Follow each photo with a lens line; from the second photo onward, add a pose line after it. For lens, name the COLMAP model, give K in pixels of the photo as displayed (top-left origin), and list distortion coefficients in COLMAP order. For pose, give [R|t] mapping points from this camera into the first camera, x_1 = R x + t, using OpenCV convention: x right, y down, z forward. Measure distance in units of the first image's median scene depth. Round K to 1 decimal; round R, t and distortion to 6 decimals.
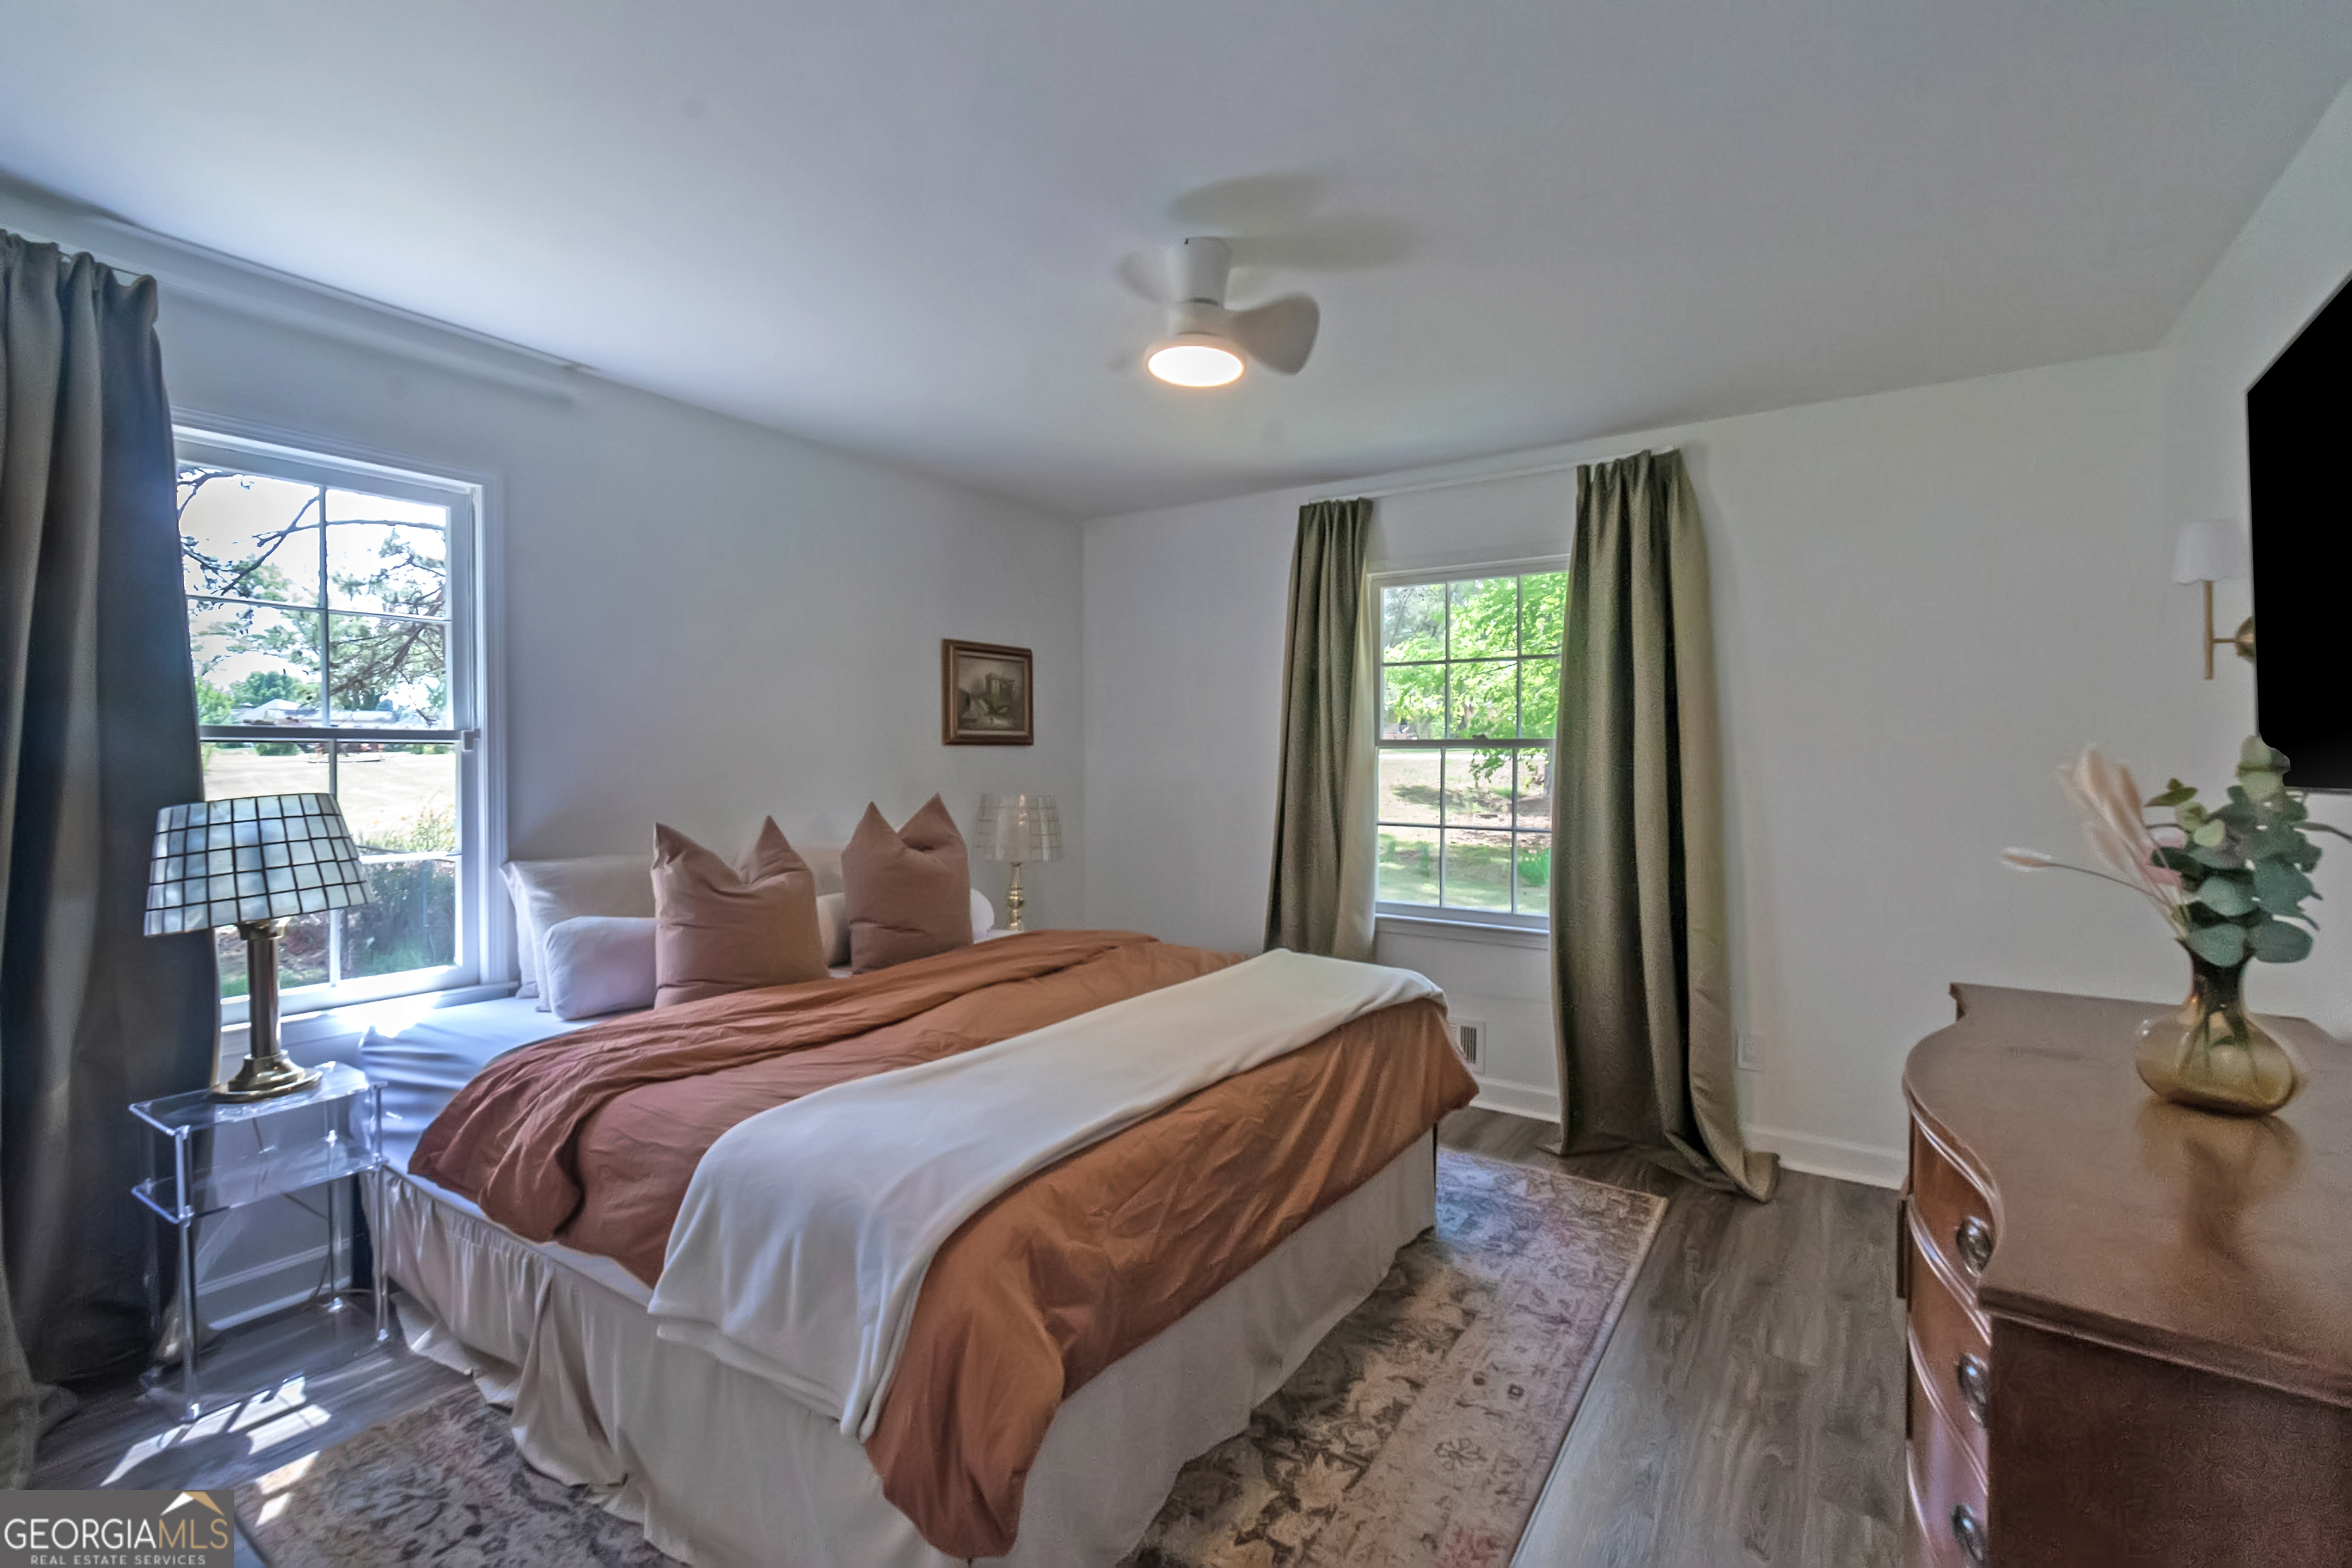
lens RADIAL K [[1031.6, 0, 1179.5], [0, 1031.6, 776.7], [0, 0, 1]] dist [-0.002607, -0.001663]
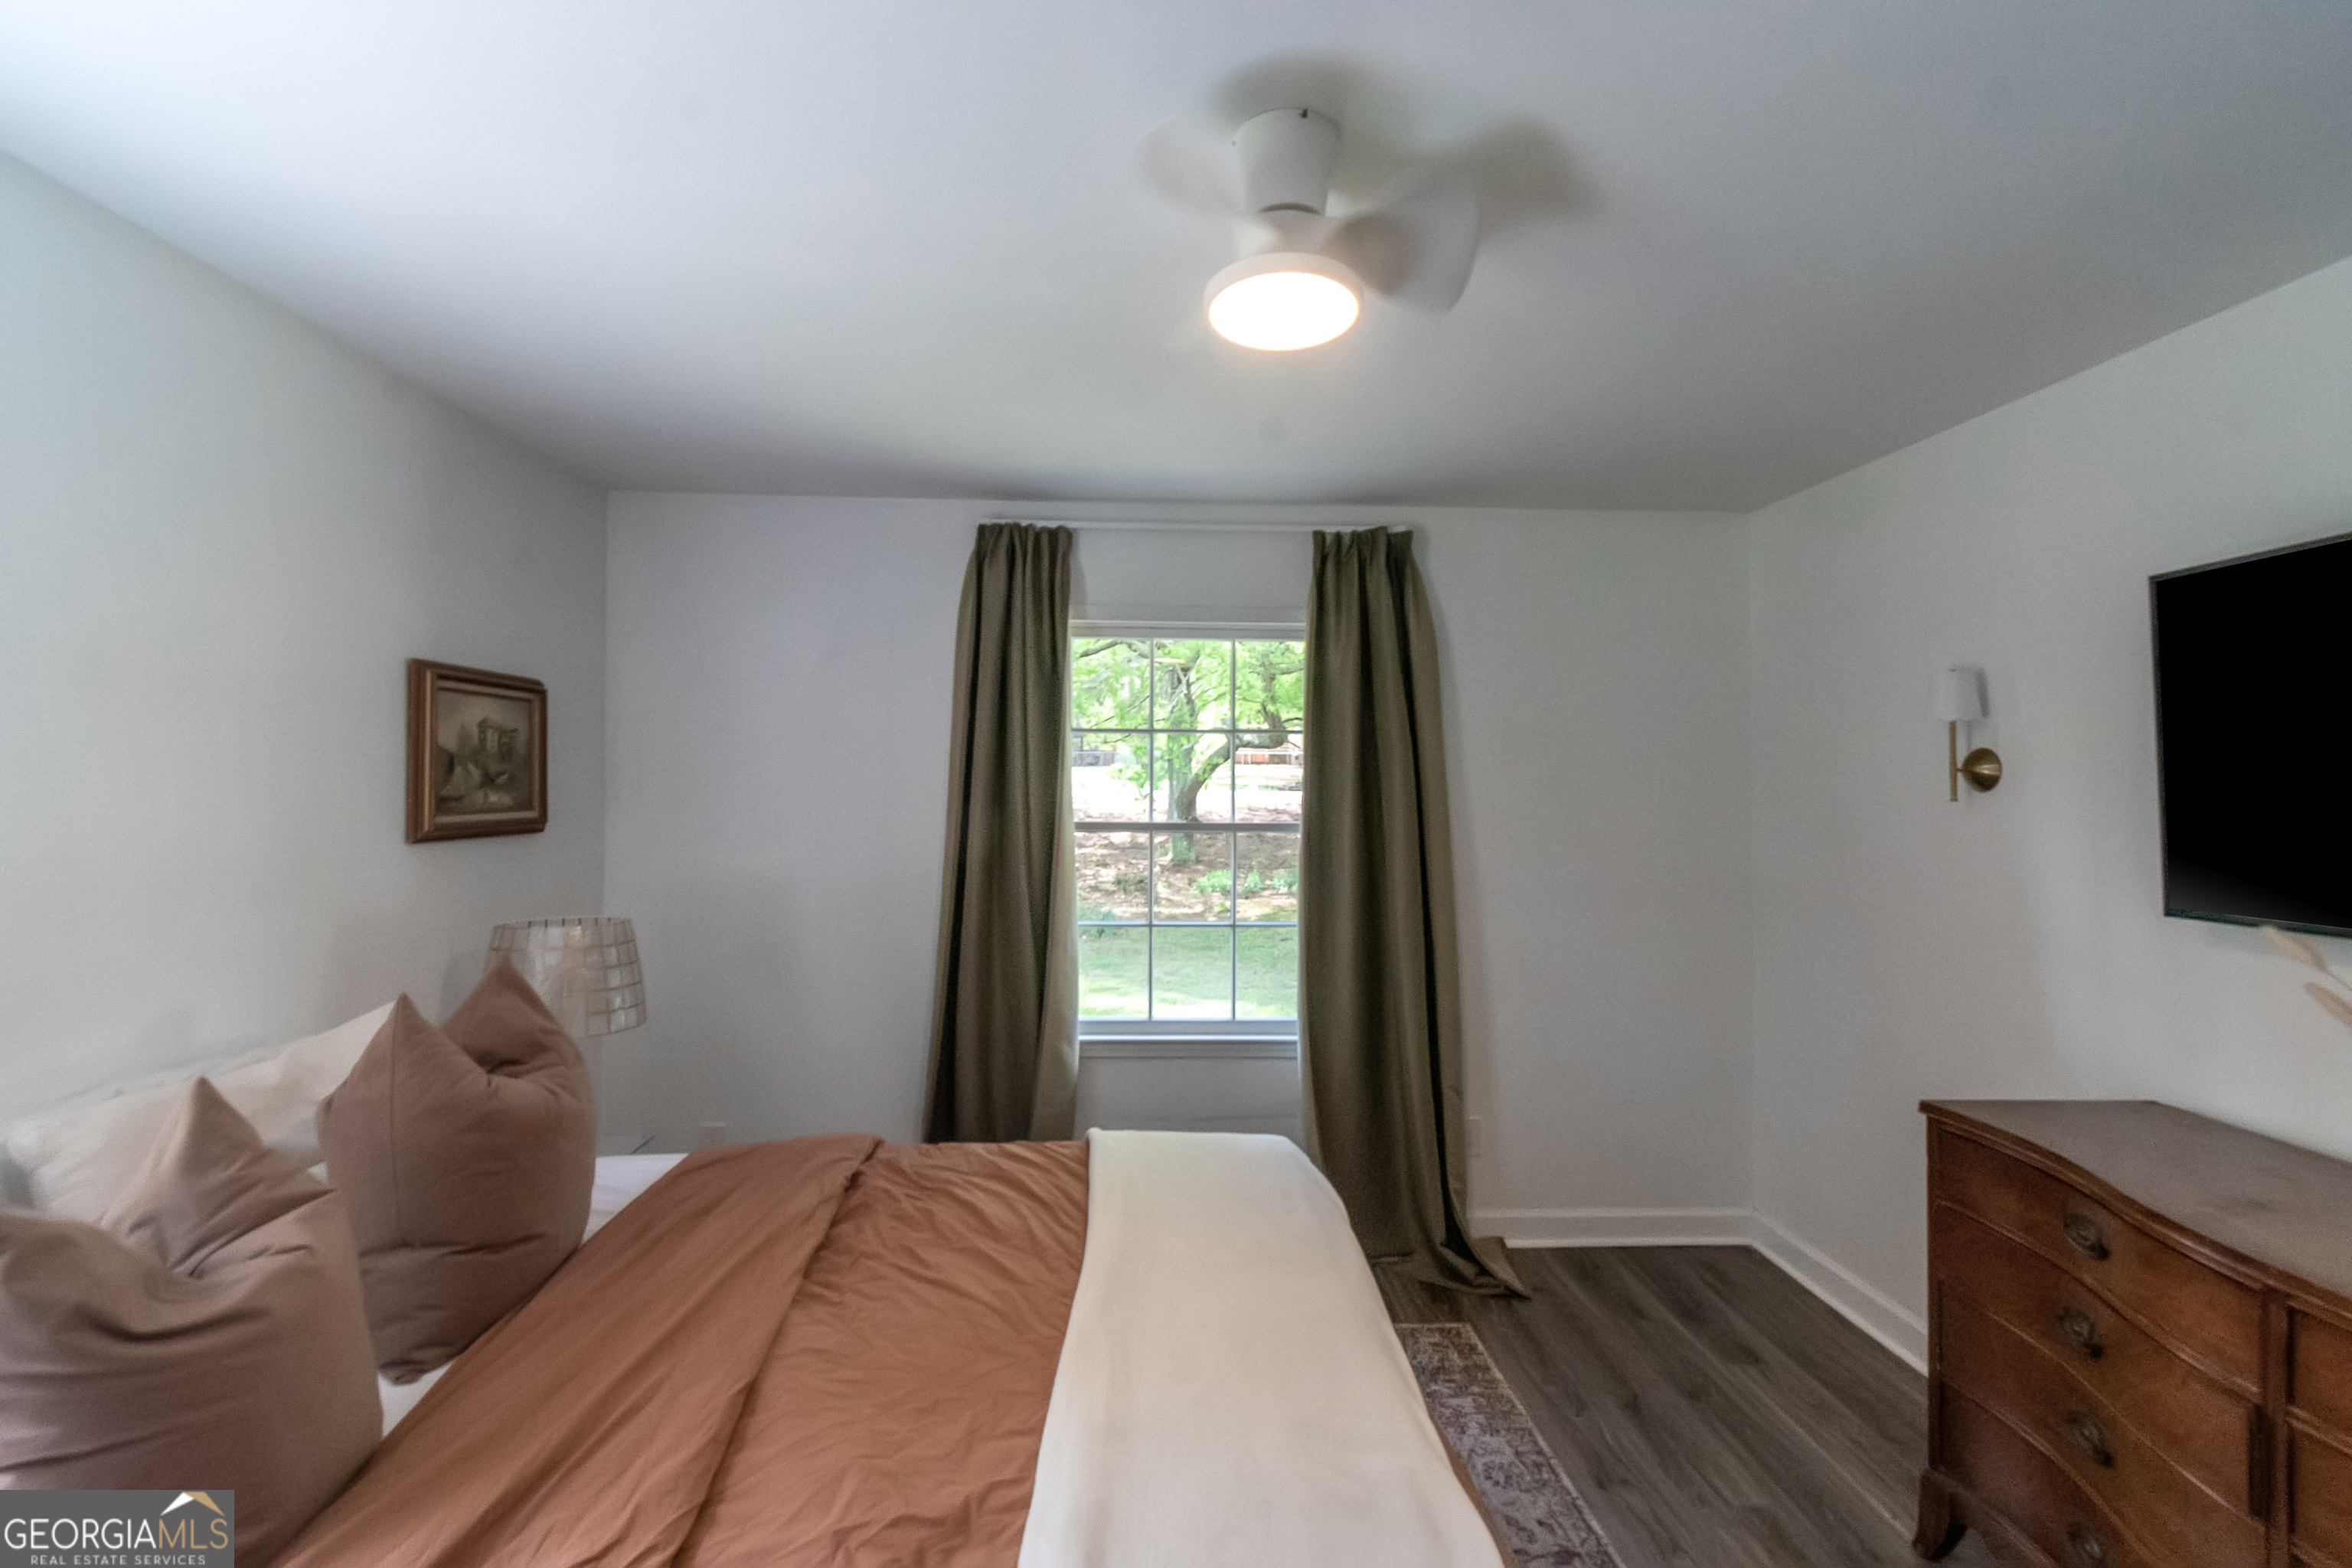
lens RADIAL K [[1031.6, 0, 1173.7], [0, 1031.6, 771.9], [0, 0, 1]] dist [-0.002607, -0.001663]
pose [[0.804838, 0.011066, 0.593392, -0.237074], [0.007244, 0.999569, -0.028466, -0.053277], [-0.593451, 0.027209, 0.804410, 0.299378]]
